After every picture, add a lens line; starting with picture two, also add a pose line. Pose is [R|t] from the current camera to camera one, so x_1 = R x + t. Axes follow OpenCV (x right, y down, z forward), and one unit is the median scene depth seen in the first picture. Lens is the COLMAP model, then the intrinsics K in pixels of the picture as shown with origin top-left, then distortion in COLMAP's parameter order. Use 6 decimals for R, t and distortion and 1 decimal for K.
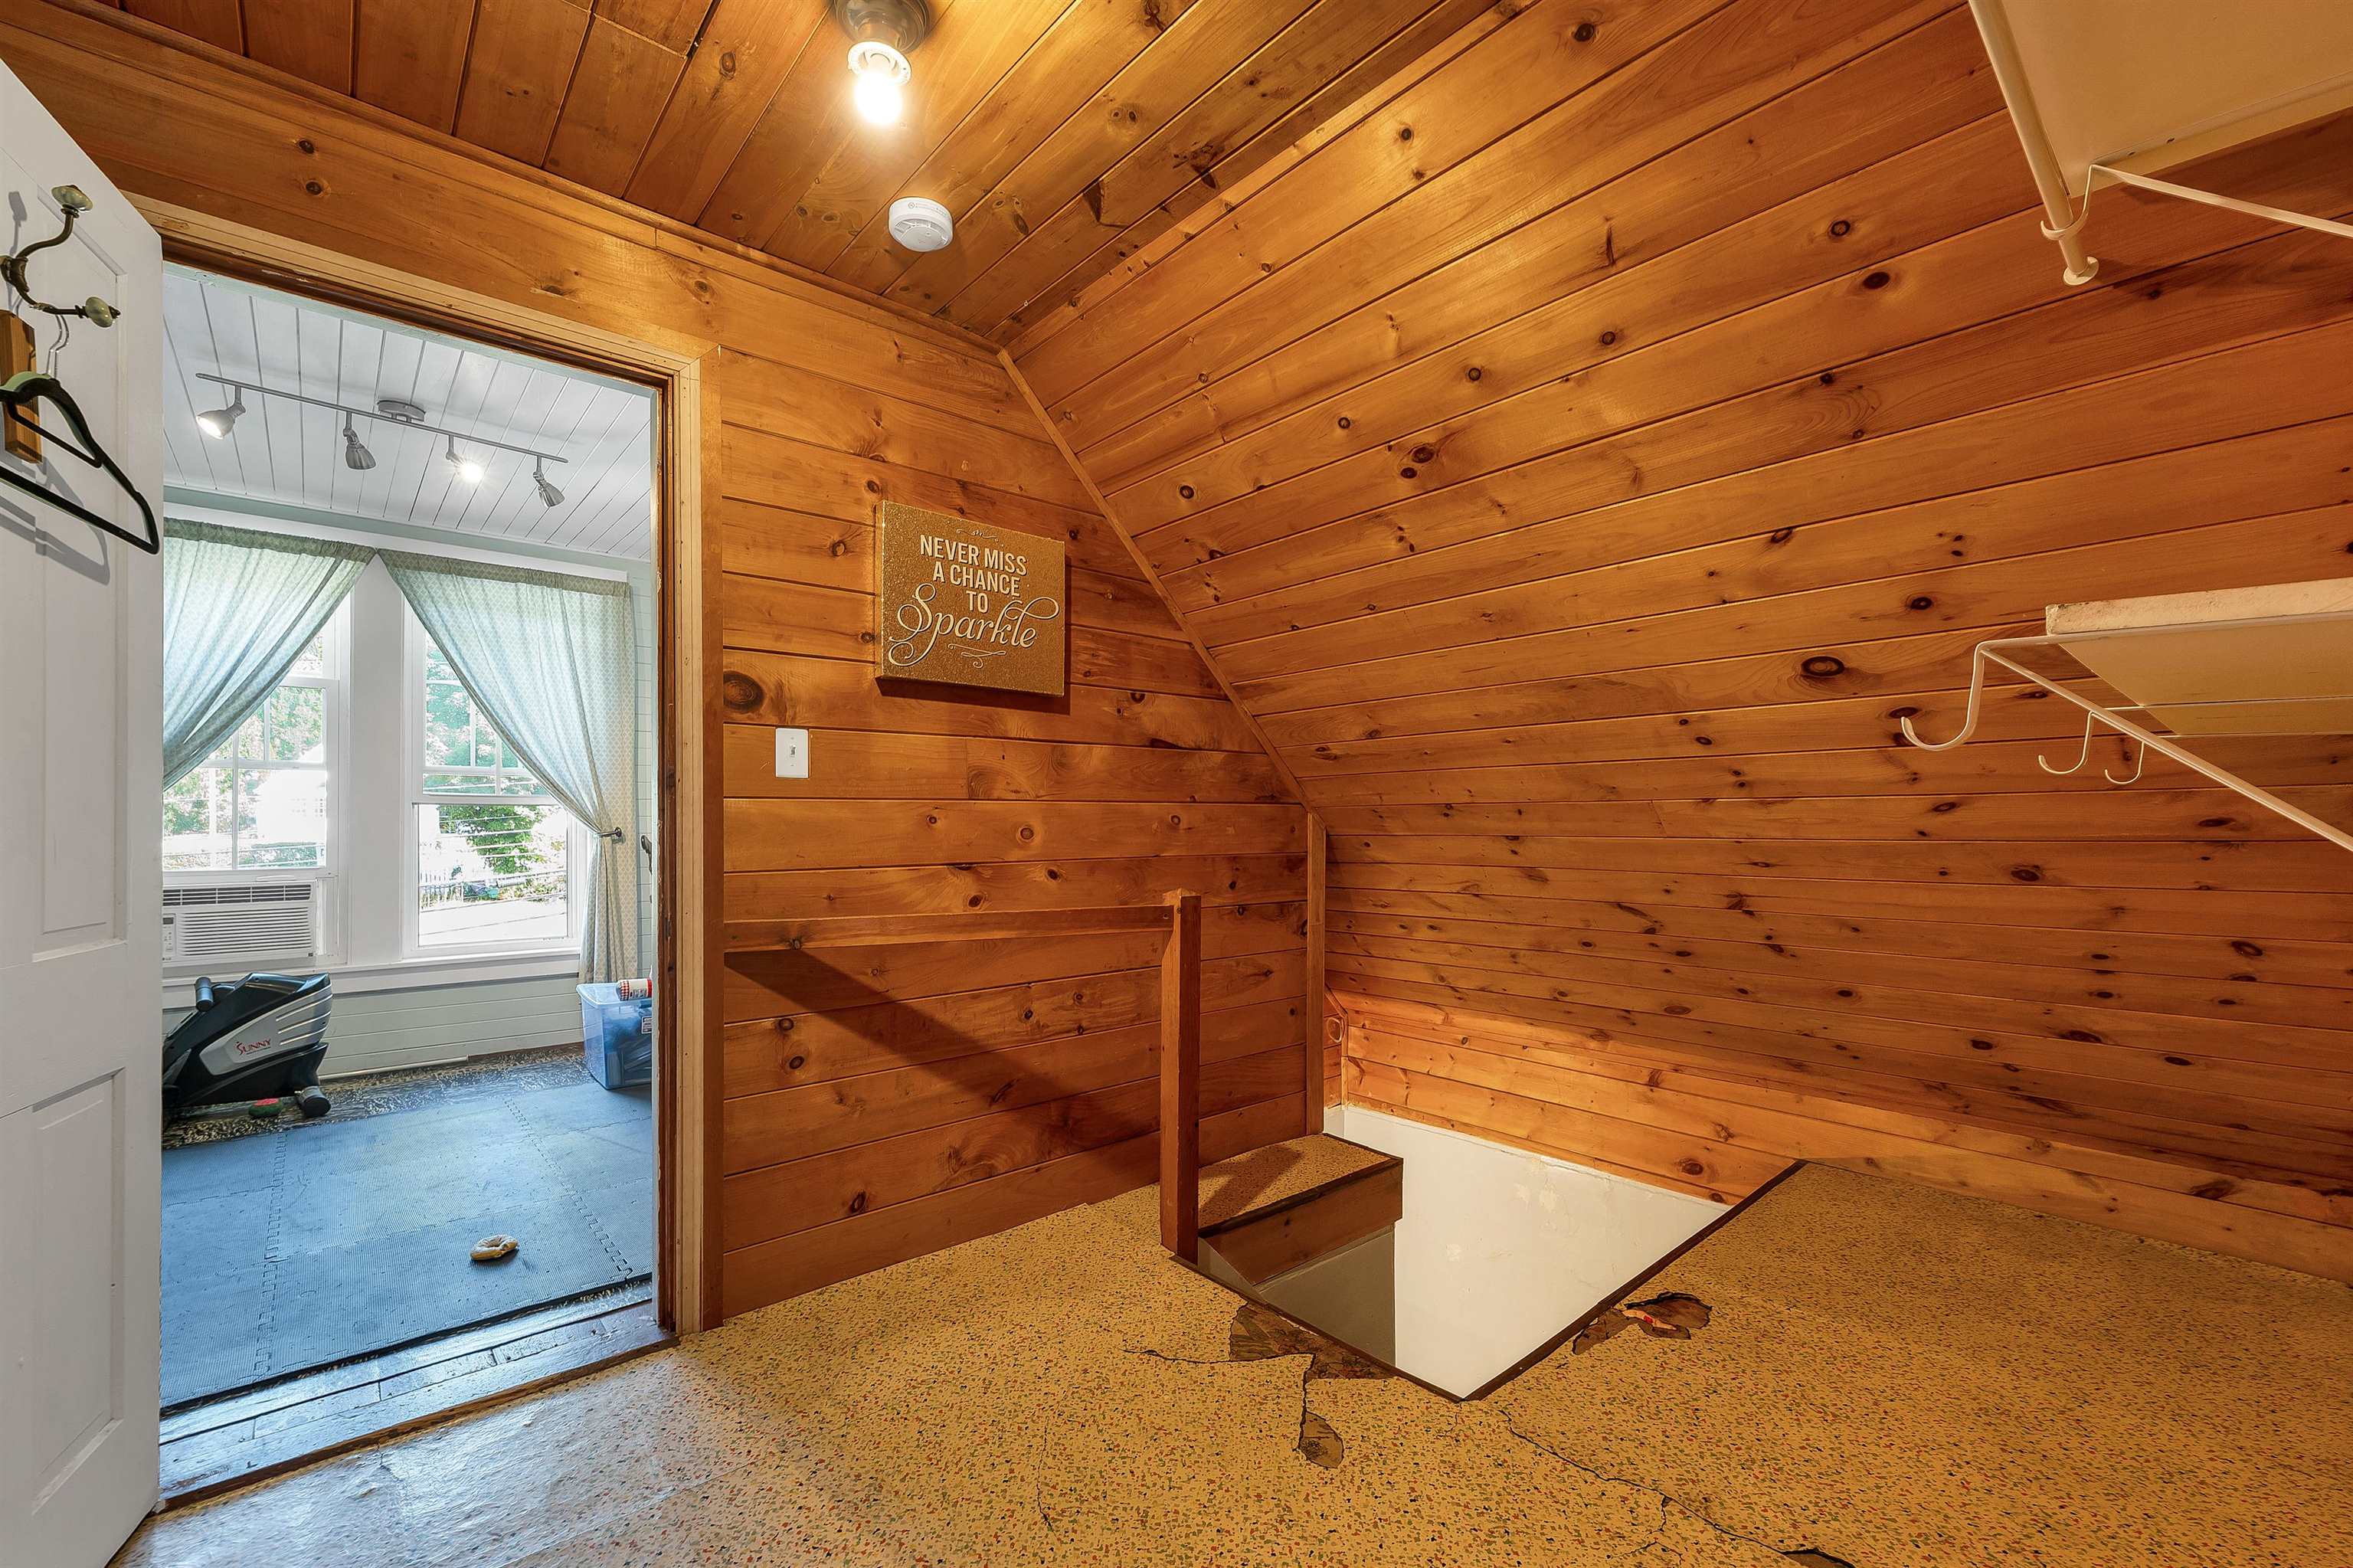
lens RADIAL K [[984.8, 0, 1171.0], [0, 984.8, 808.1], [0, 0, 1]] dist [-0.002500, -0.000474]
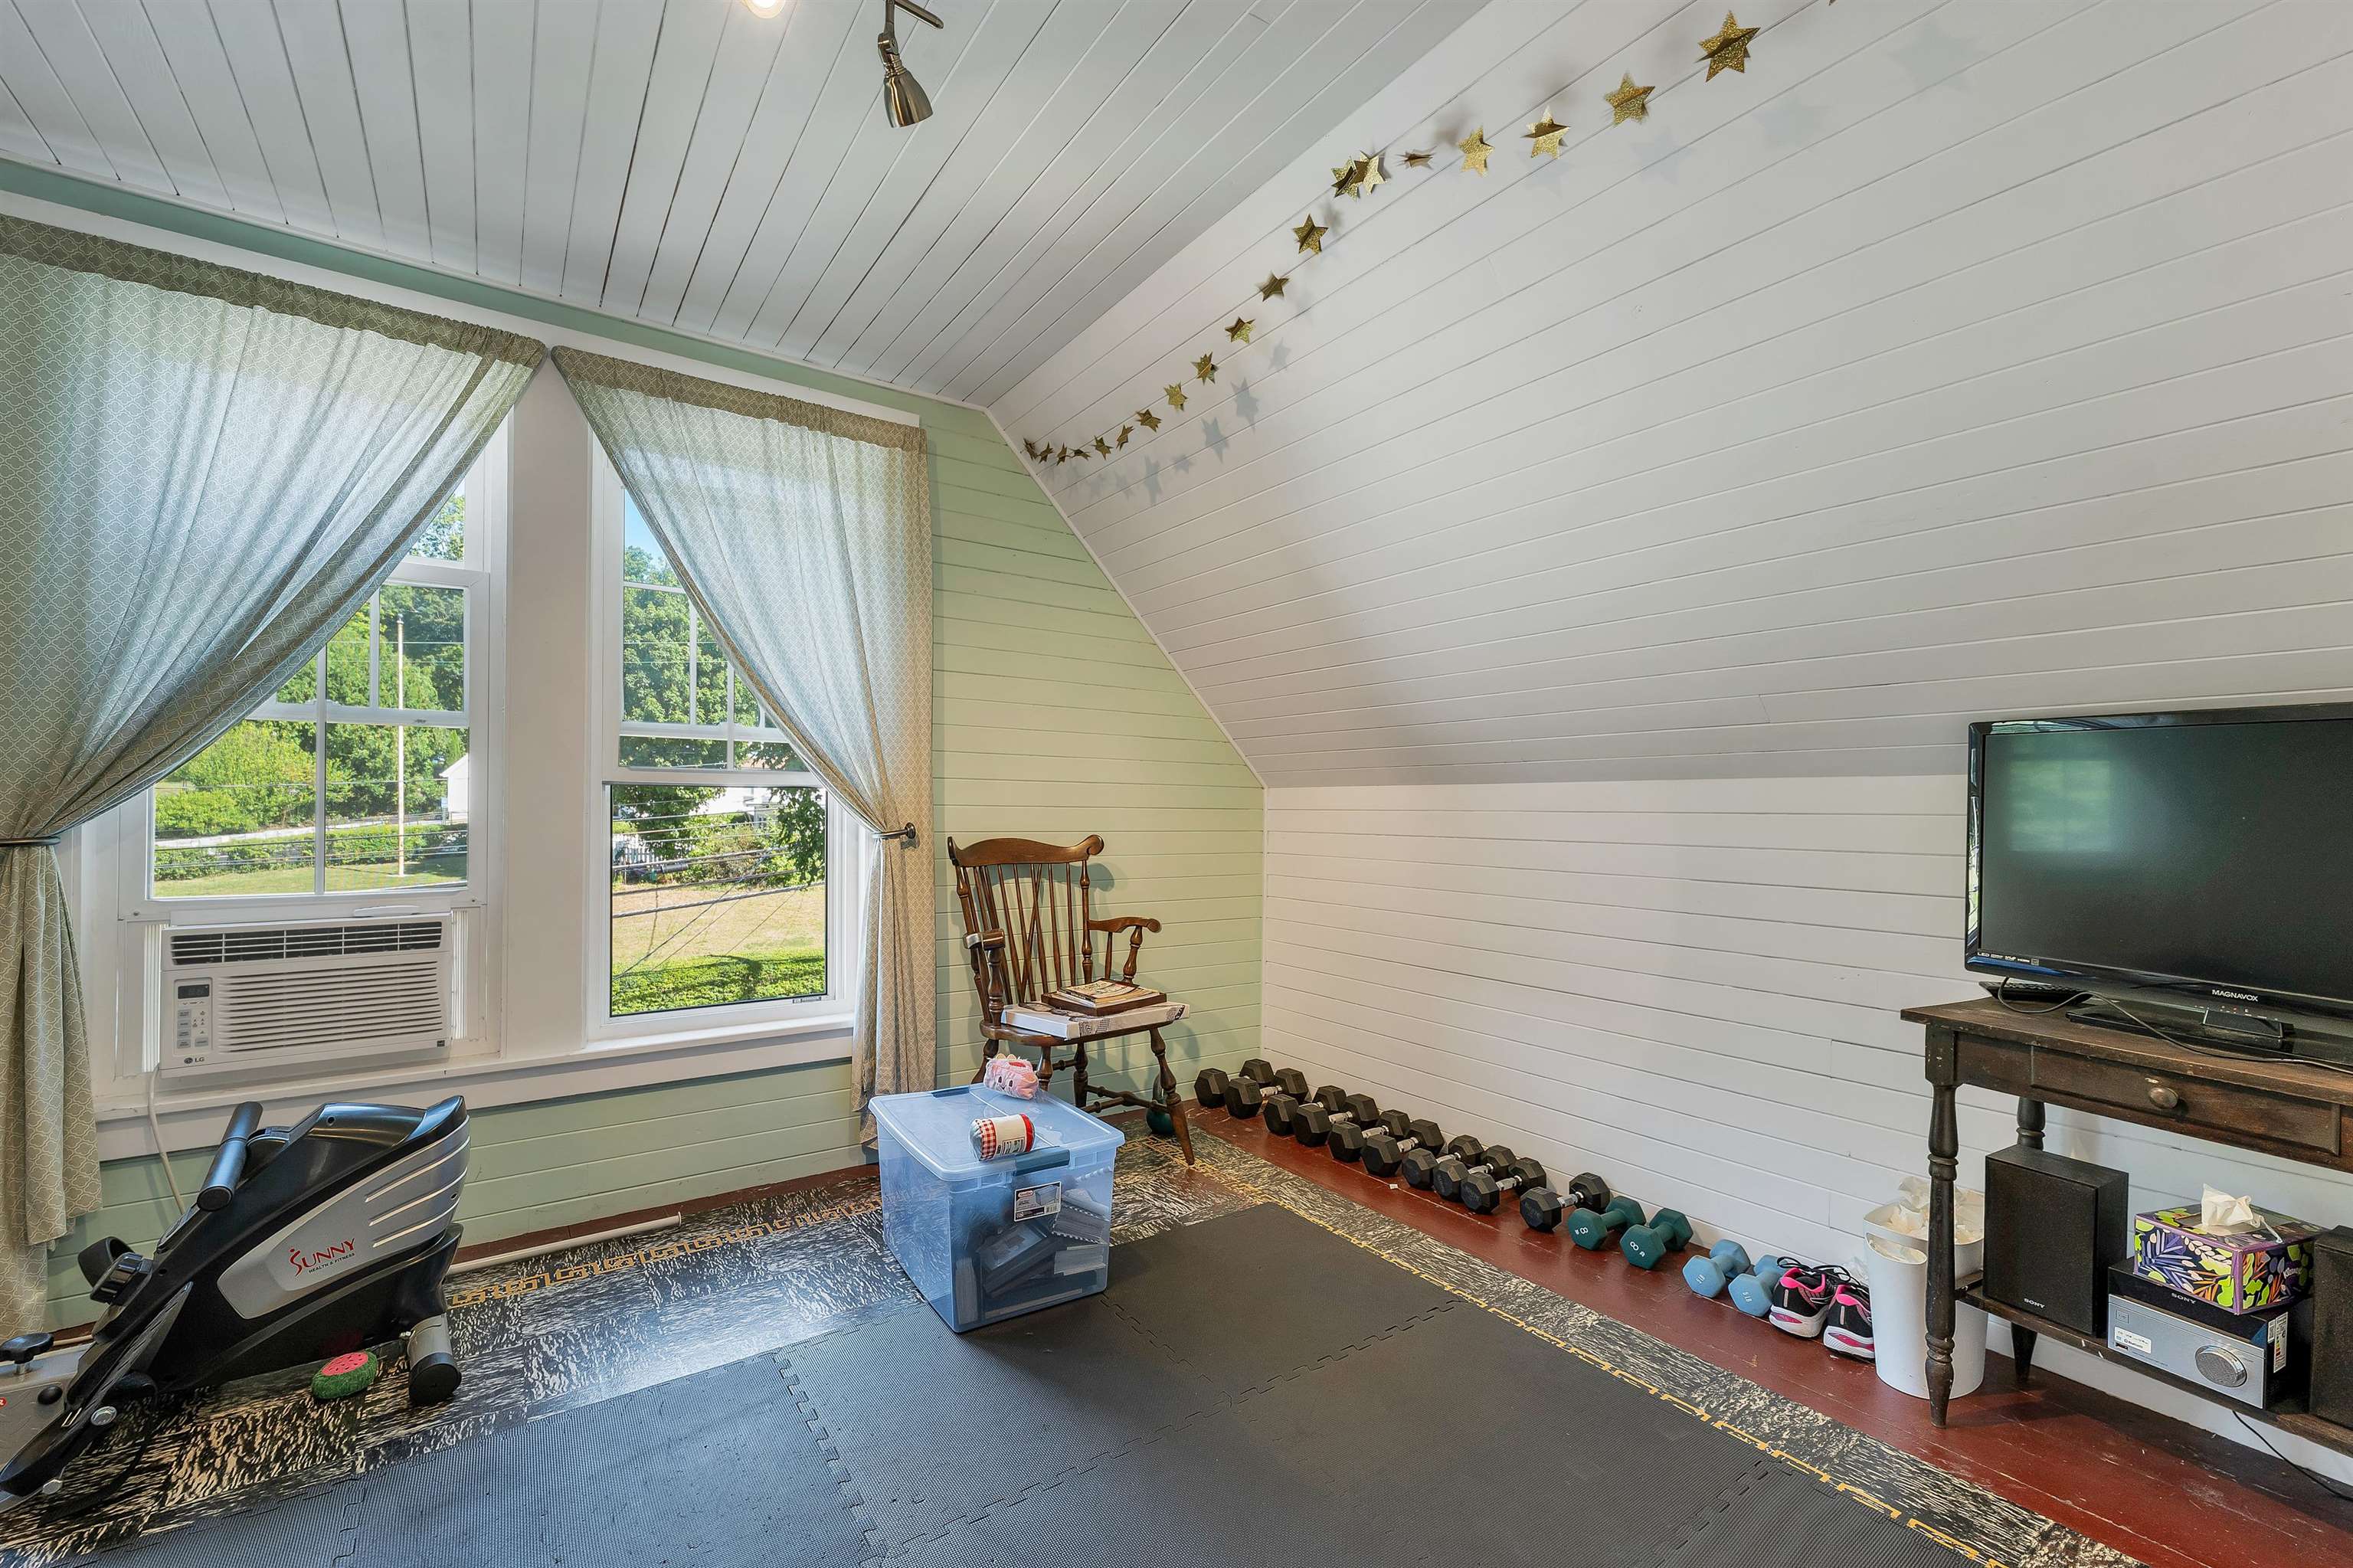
lens RADIAL K [[984.8, 0, 1179.3], [0, 984.8, 795.9], [0, 0, 1]] dist [-0.002500, -0.000474]
pose [[0.994204, 0.004751, -0.107407, -0.389062], [-0.004604, 0.999988, 0.001617, 0.000843], [0.107413, -0.001114, 0.994214, 0.480051]]
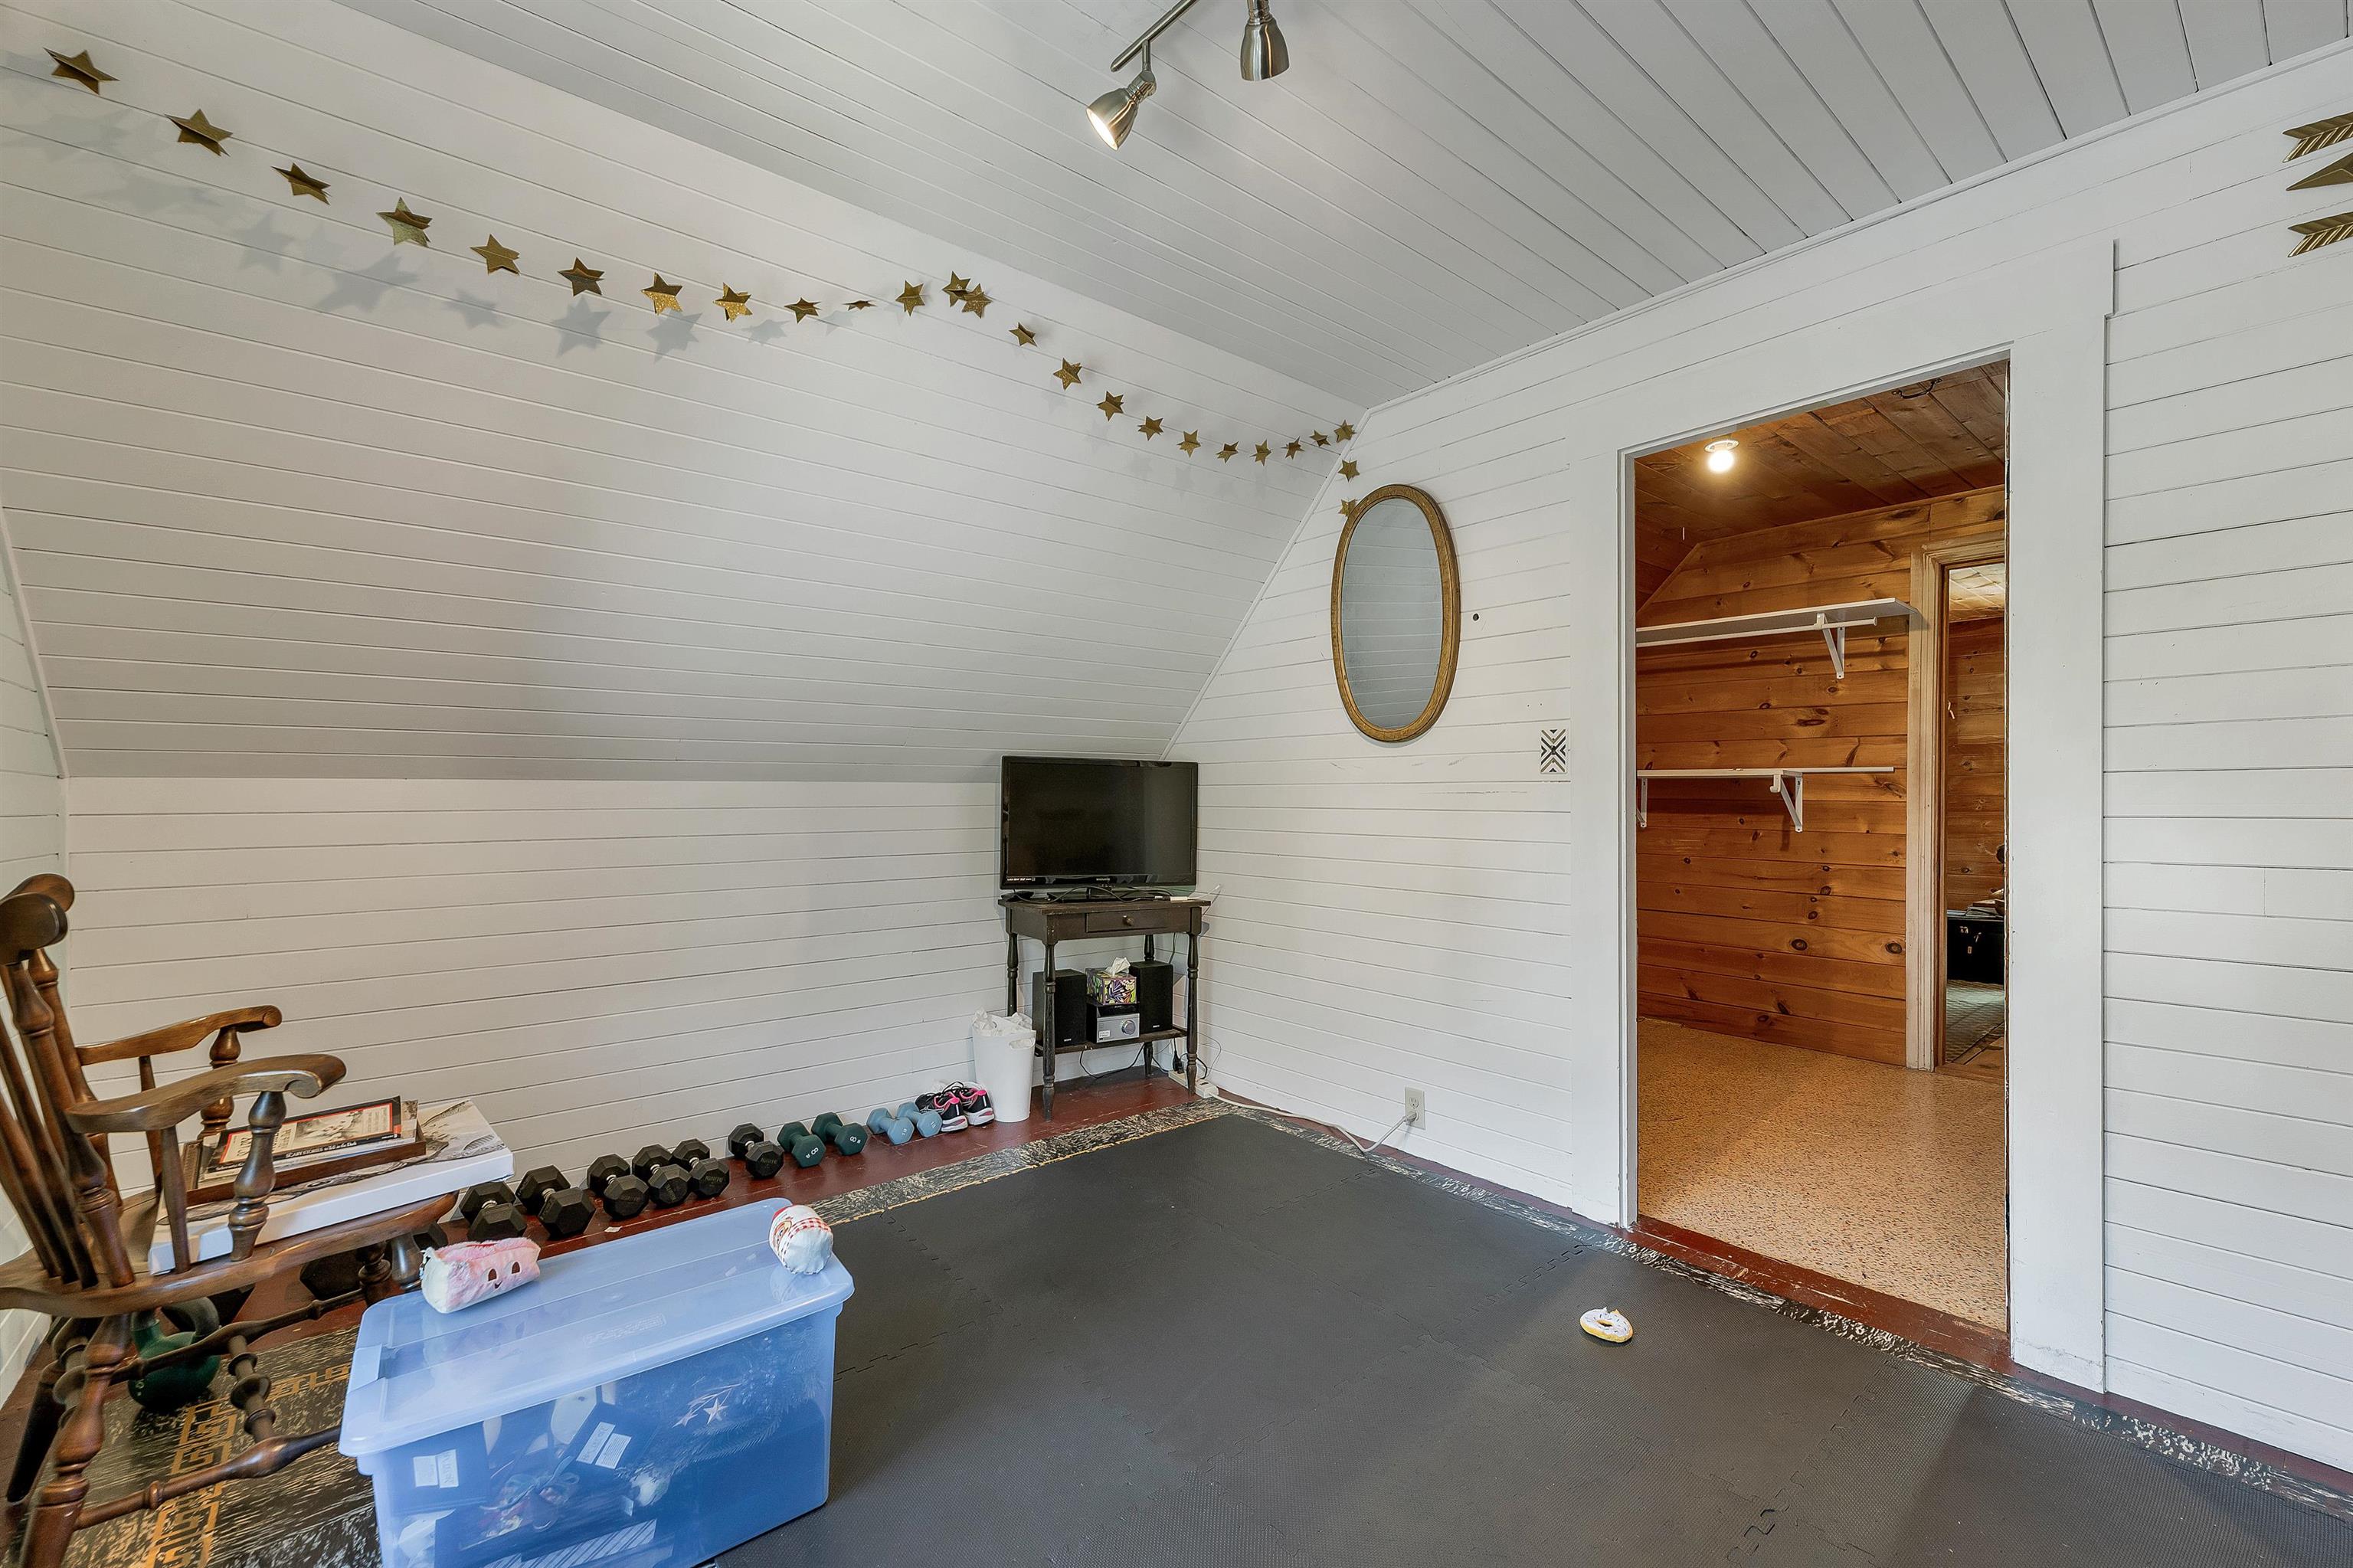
lens RADIAL K [[984.8, 0, 1171.1], [0, 984.8, 786.9], [0, 0, 1]] dist [-0.002500, -0.000474]
pose [[0.013139, 0.009277, 0.999871, -0.834961], [-0.010716, 0.999901, -0.009137, -0.001279], [-0.999856, -0.010595, 0.013237, 0.763799]]
